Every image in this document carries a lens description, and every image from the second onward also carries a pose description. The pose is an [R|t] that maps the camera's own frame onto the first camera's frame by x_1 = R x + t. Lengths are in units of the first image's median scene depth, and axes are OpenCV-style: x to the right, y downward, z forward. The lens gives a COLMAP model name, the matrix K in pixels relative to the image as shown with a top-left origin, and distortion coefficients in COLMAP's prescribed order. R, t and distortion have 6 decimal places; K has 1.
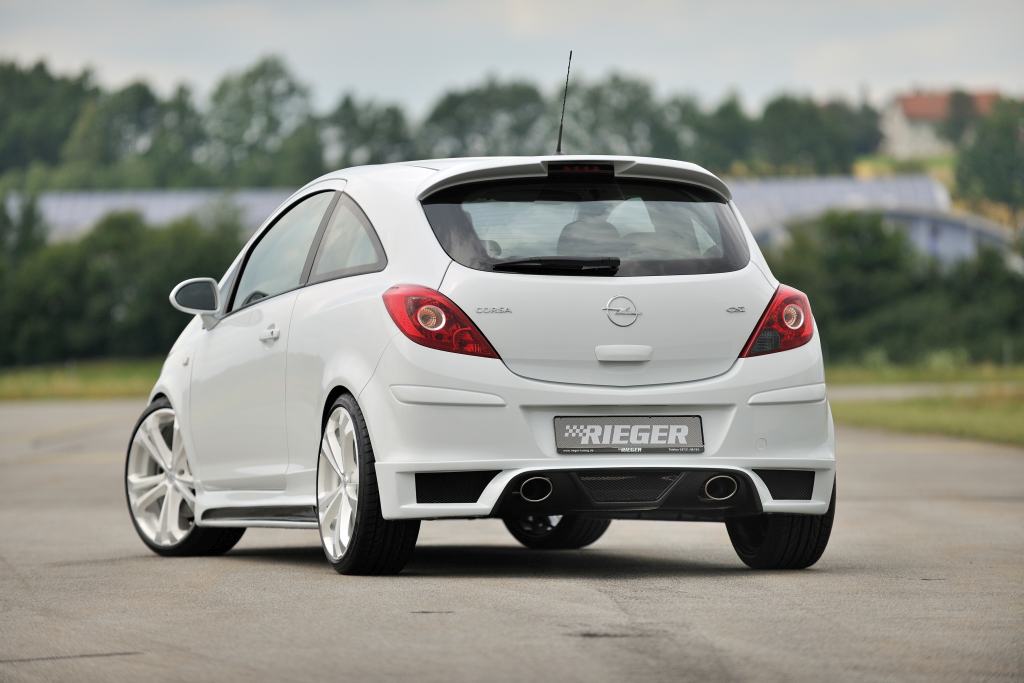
lens RADIAL K [[5874.6, 0, 512.0], [0, 5874.6, 341.5], [0, 0, 1]] dist [3.259465, 4.522751]
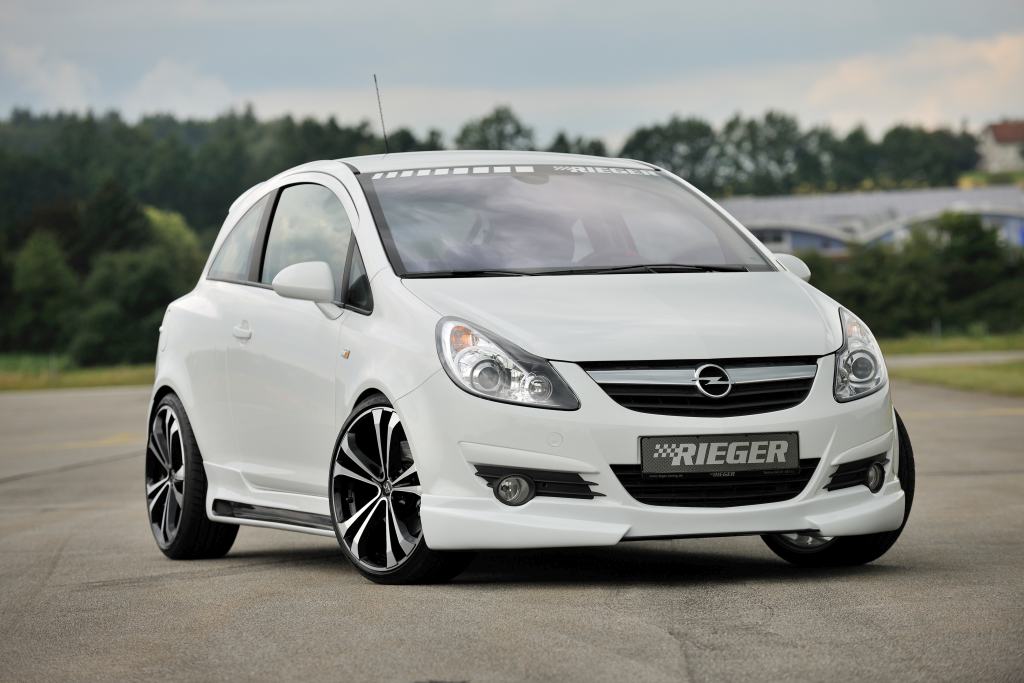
lens RADIAL K [[4430.5, 0, 512.0], [0, 4430.5, 341.5], [0, 0, 1]] dist [-0.187670, 110.118610]
pose [[0.998871, -0.021710, -0.042251, 0.016234], [0.021911, 0.999751, 0.004301, -0.005206], [0.042147, -0.005222, 0.999098, 0.310543]]
